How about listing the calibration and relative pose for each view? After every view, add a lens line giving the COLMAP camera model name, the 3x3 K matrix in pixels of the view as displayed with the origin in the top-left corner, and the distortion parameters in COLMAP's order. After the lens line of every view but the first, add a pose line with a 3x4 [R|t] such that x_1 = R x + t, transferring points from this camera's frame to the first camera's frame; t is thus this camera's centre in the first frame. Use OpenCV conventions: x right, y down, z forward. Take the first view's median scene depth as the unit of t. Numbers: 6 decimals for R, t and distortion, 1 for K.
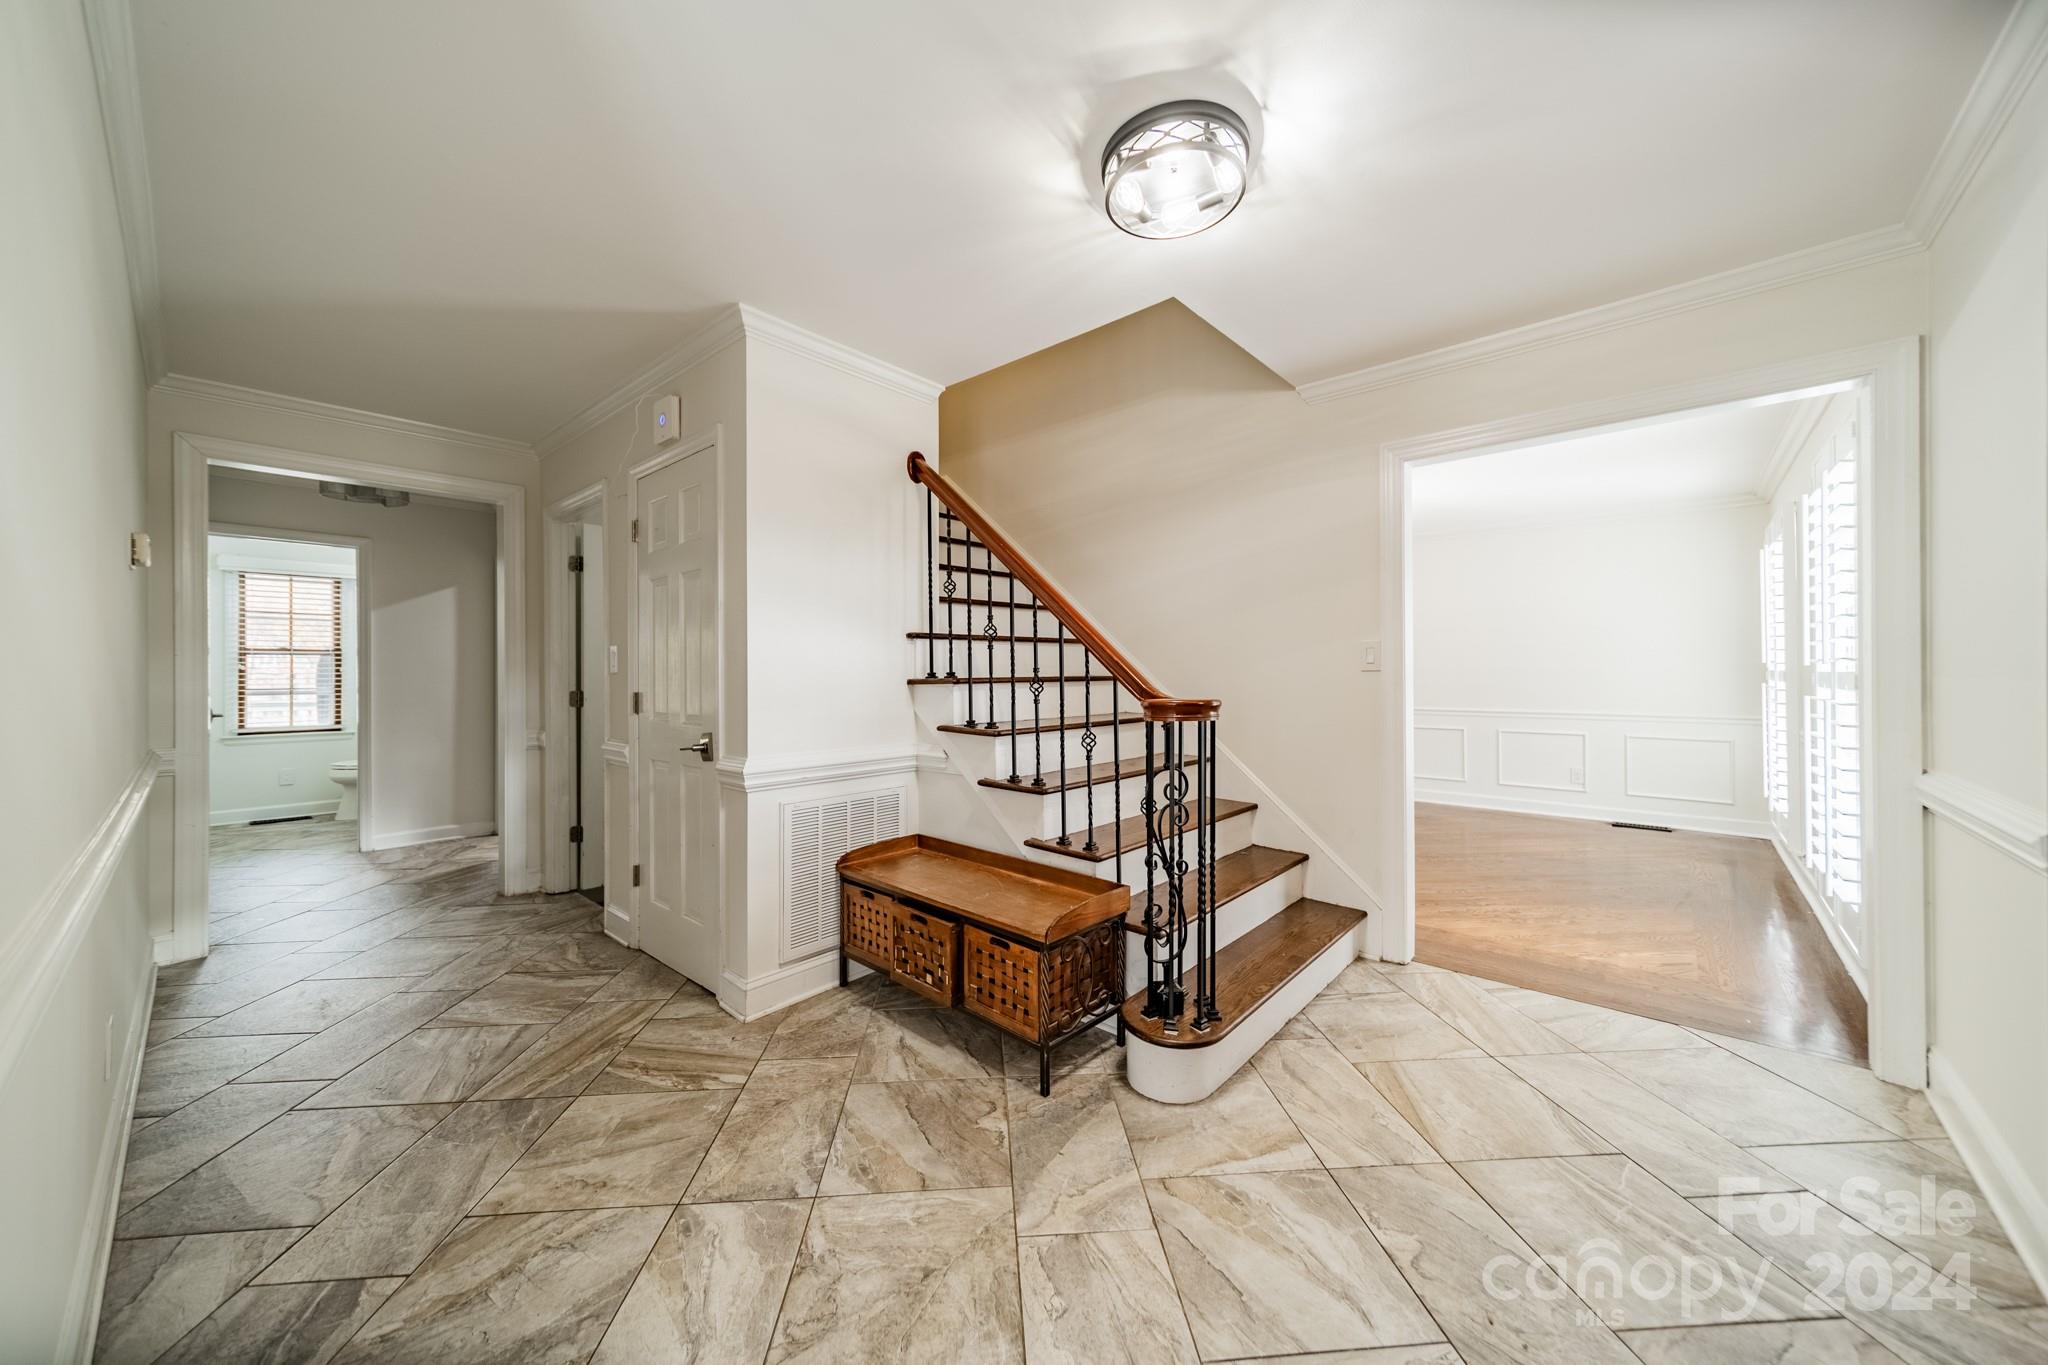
lens RADIAL K [[721.7, 0, 1028.6], [0, 721.7, 674.1], [0, 0, 1]] dist [0.003118, 0.000041]
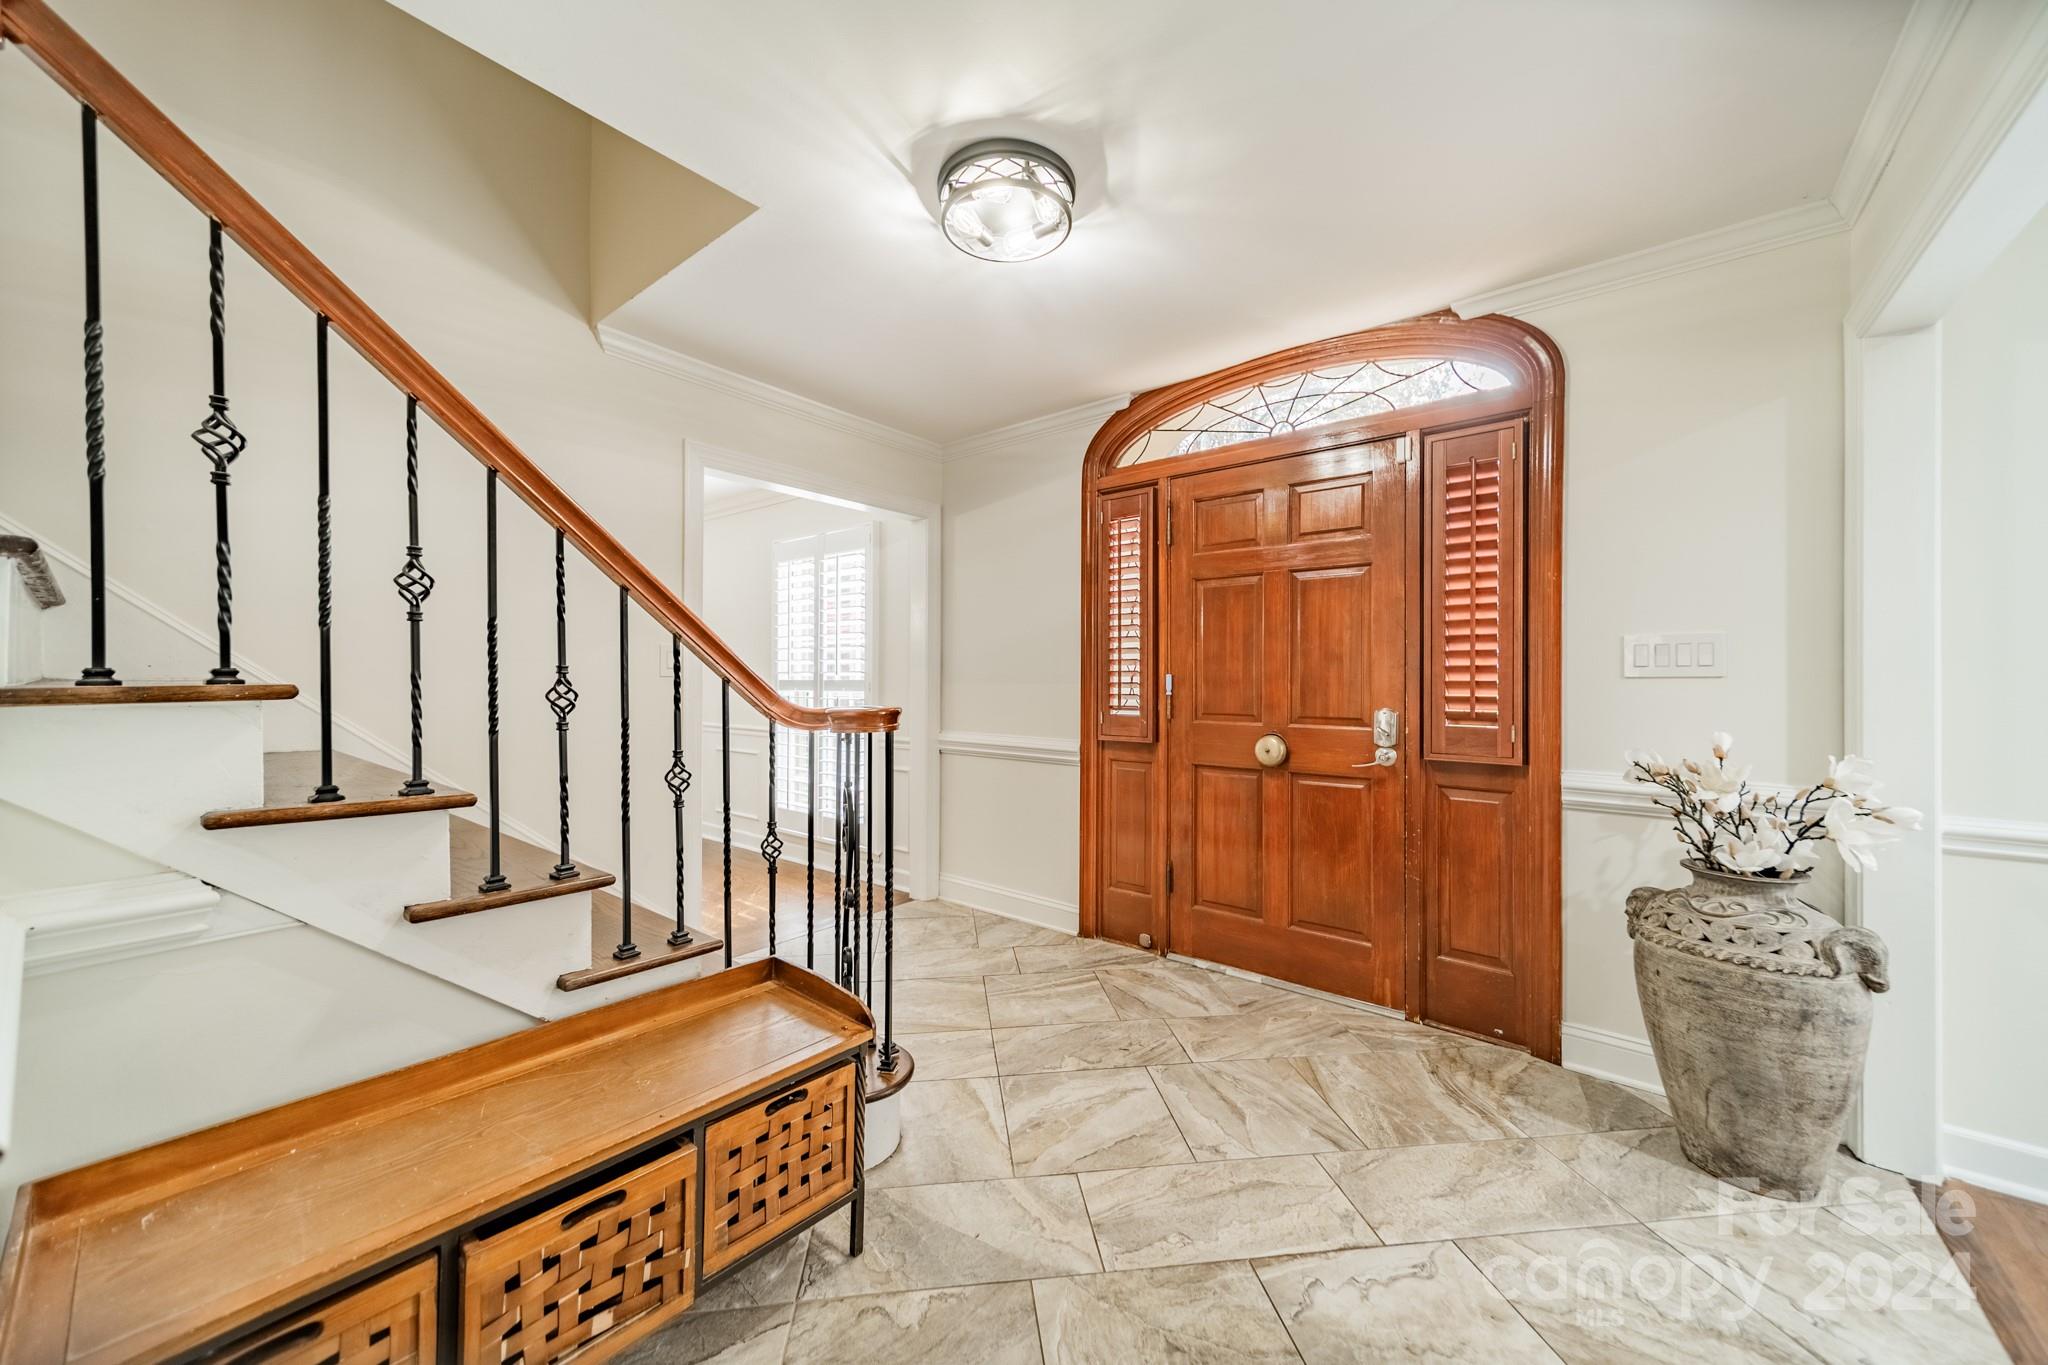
lens RADIAL K [[738.0, 0, 1024.0], [0, 738.0, 682.5], [0, 0, 1]] dist [0.001466, 0.000041]
pose [[-0.050935, 0.004162, 0.998693, -0.779381], [-0.005637, 0.999974, -0.004455, 0.006924], [-0.998686, -0.005856, -0.050910, 0.919914]]
